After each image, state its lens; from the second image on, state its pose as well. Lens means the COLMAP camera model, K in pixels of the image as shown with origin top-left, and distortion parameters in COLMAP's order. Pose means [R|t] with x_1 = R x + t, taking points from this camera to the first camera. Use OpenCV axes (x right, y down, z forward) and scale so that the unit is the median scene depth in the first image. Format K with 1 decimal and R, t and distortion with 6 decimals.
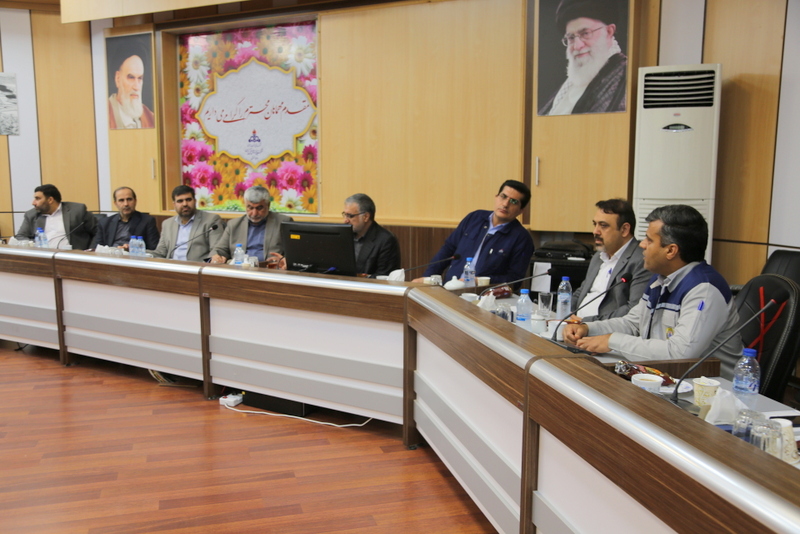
lens RADIAL K [[745.4, 0, 400.0], [0, 745.4, 267.0], [0, 0, 1]] dist [0.000975, -0.001631]
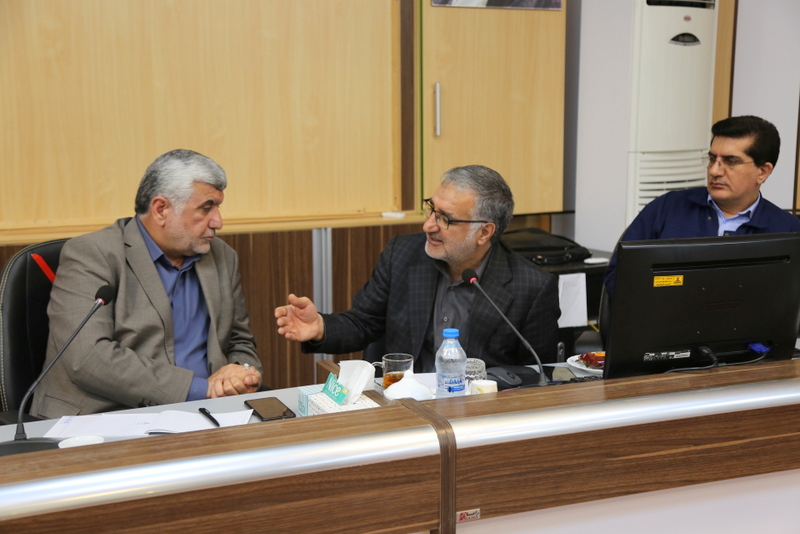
lens RADIAL K [[1055.6, 0, 400.0], [0, 1055.6, 267.0], [0, 0, 1]] dist [0.108527, 0.032227]
pose [[0.559645, -0.119839, 0.820022, -0.496075], [0.110929, 0.991418, 0.069181, -0.075798], [-0.821274, 0.052248, 0.568136, 0.625674]]
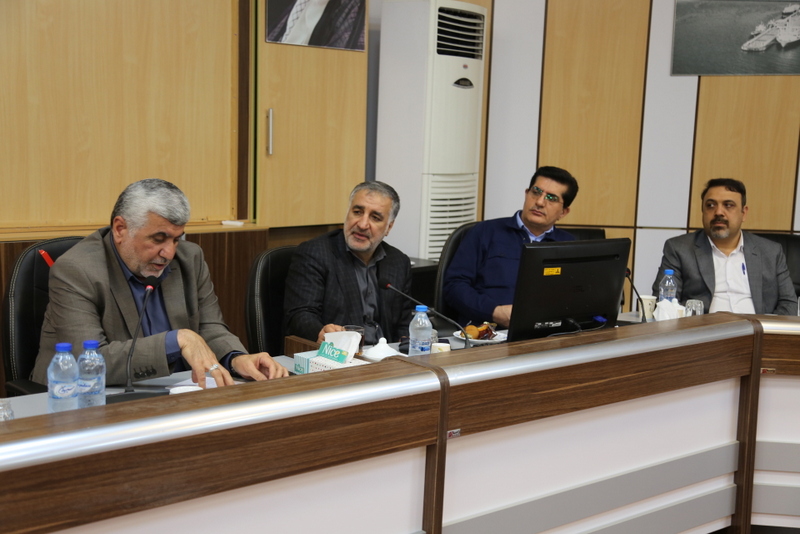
lens RADIAL K [[1074.5, 0, 400.0], [0, 1074.5, 267.0], [0, 0, 1]] dist [0.087361, 0.006722]
pose [[0.274525, -0.109554, 0.955319, -0.684236], [0.087194, 0.992232, 0.088731, -0.092189], [-0.957619, 0.058939, 0.281944, 0.686703]]
